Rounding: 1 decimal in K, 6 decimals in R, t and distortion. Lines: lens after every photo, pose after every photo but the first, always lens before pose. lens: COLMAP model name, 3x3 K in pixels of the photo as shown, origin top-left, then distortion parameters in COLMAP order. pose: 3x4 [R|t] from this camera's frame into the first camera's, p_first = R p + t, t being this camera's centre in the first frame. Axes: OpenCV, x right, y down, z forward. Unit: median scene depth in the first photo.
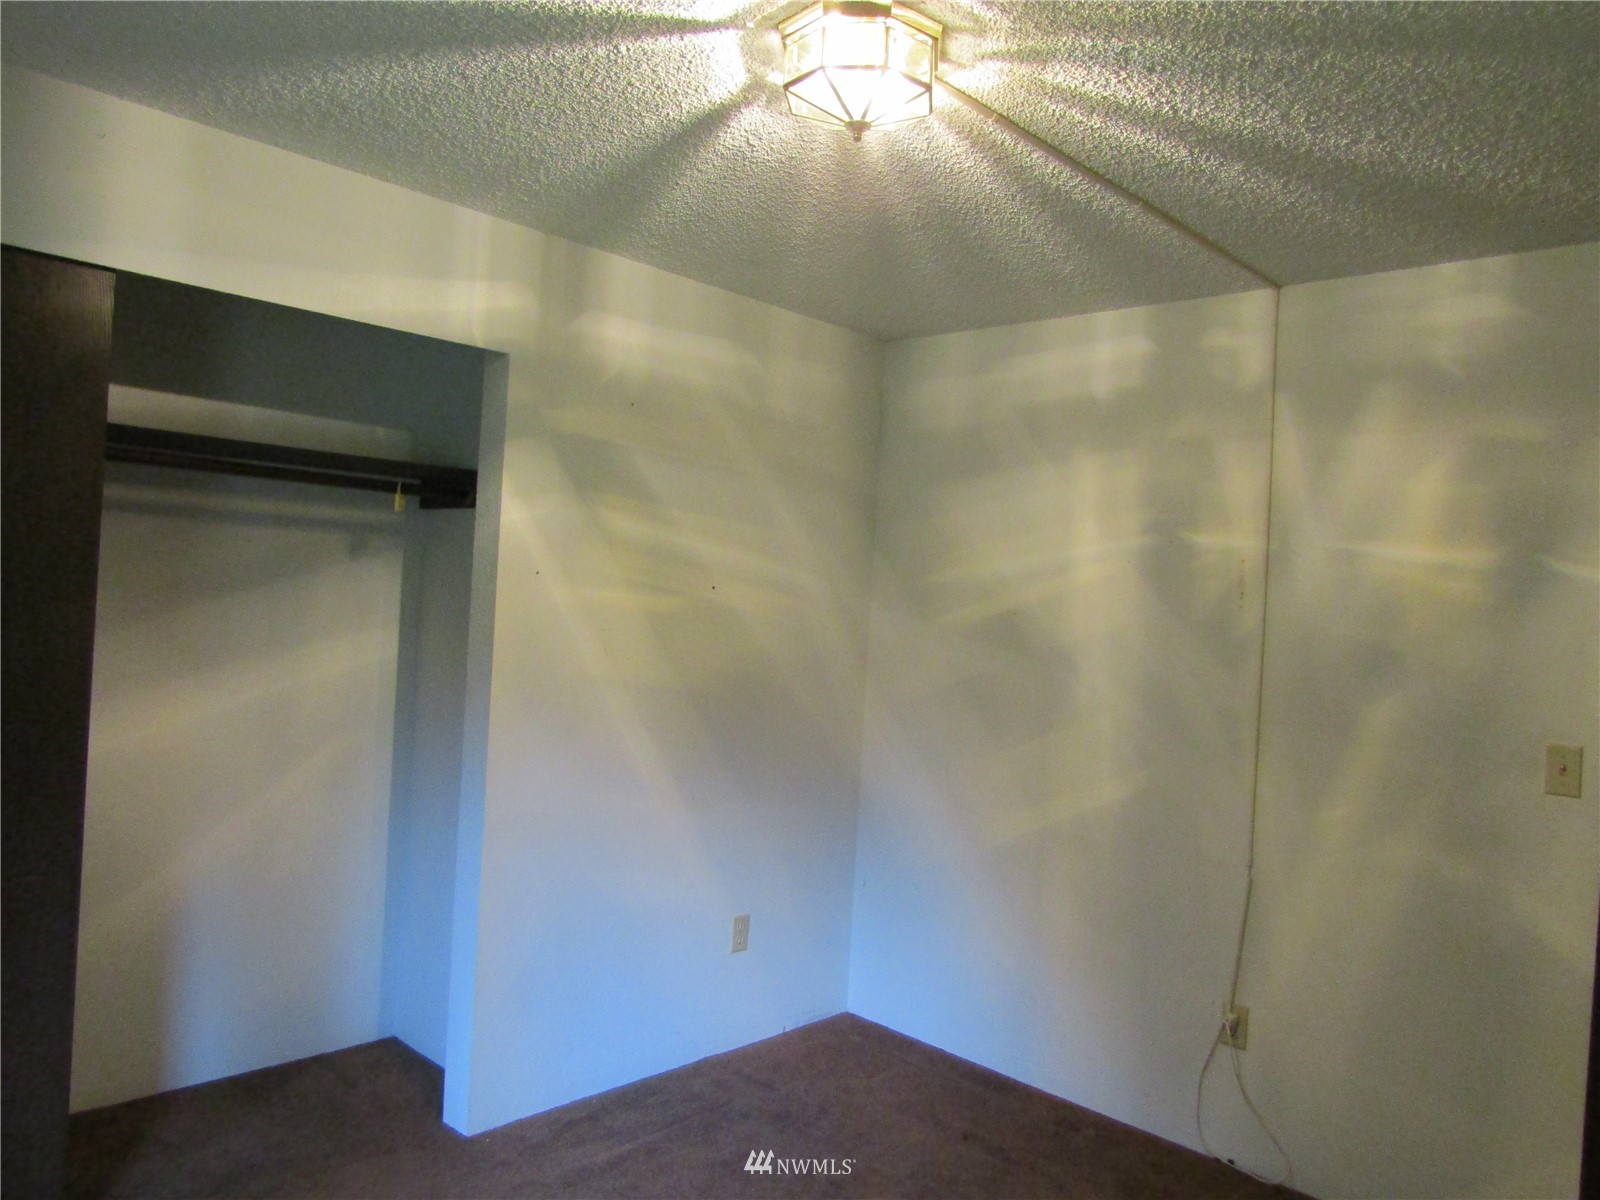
lens RADIAL K [[1212.6, 0, 771.3], [0, 1212.6, 602.0], [0, 0, 1]] dist [-0.001399, 0.001533]
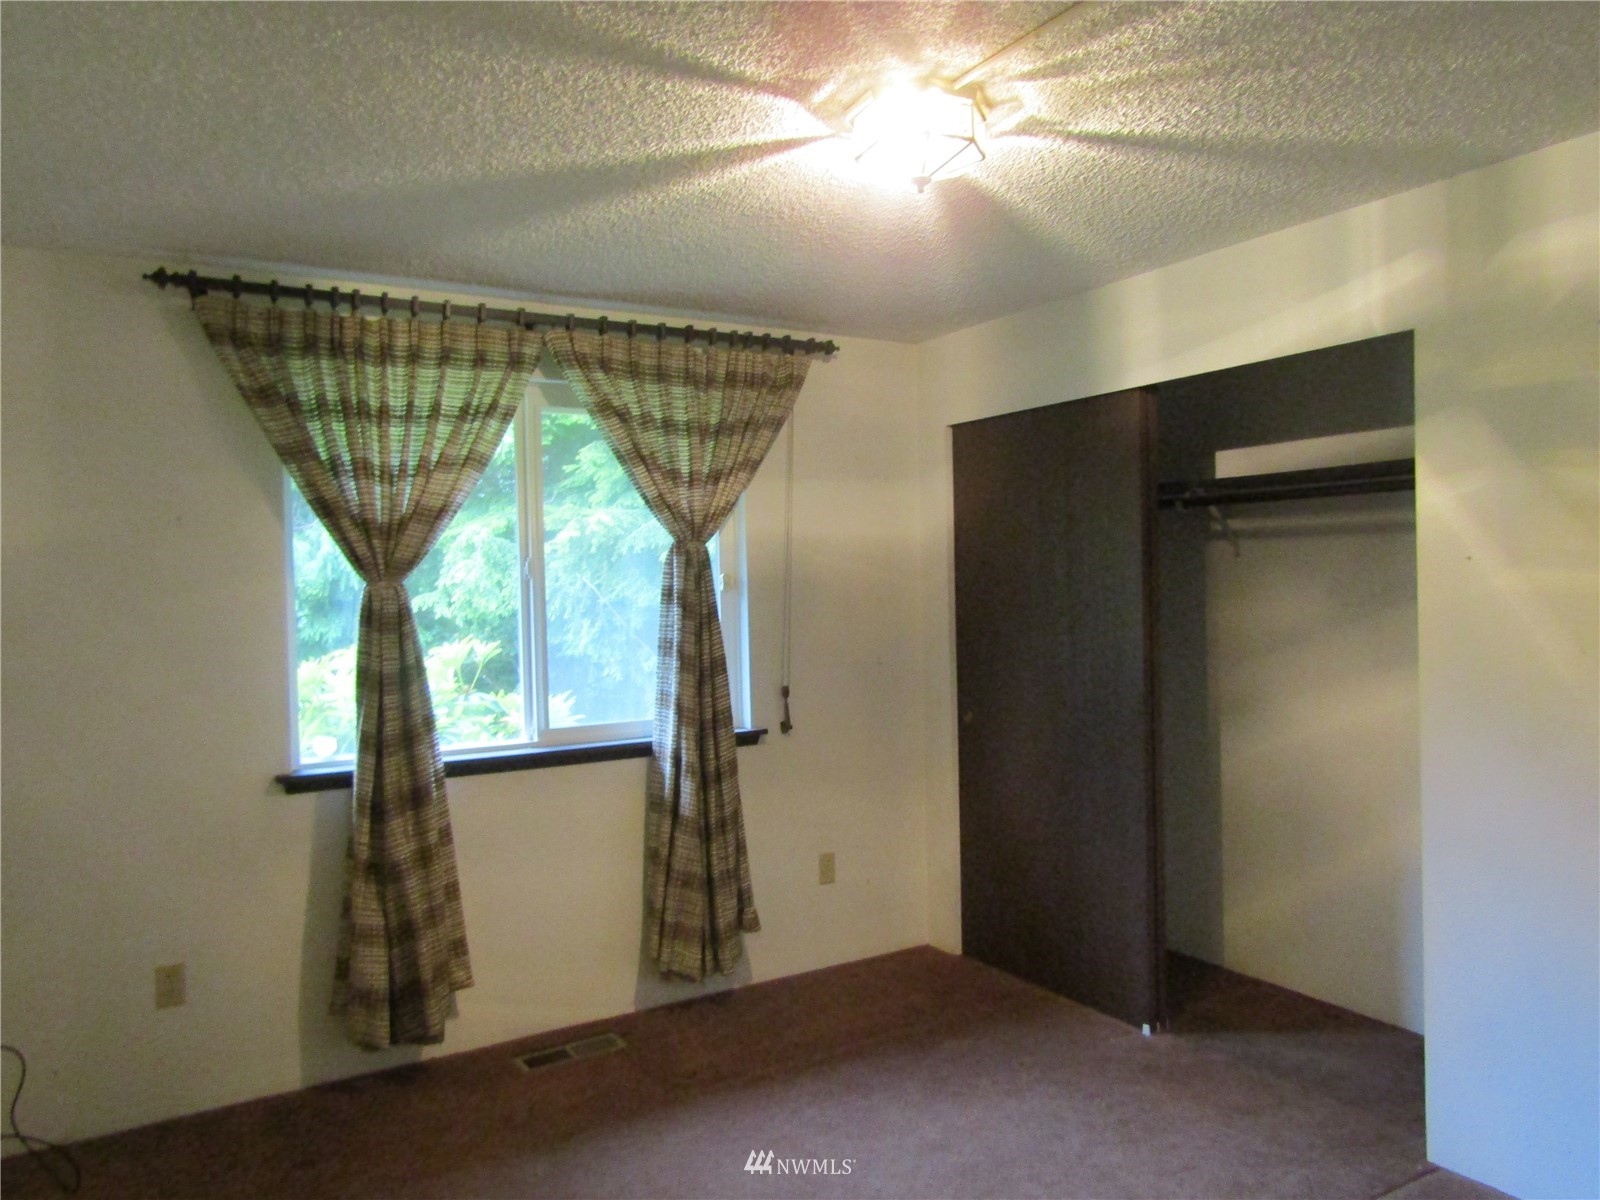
lens RADIAL K [[1137.3, 0, 800.0], [0, 1137.3, 600.0], [0, 0, 1]] dist [-0.007718, -0.000480]
pose [[-0.251091, -0.035031, -0.967329, 0.753882], [0.017925, 0.999005, -0.040831, 0.032017], [0.967798, -0.027592, -0.250213, 0.766087]]
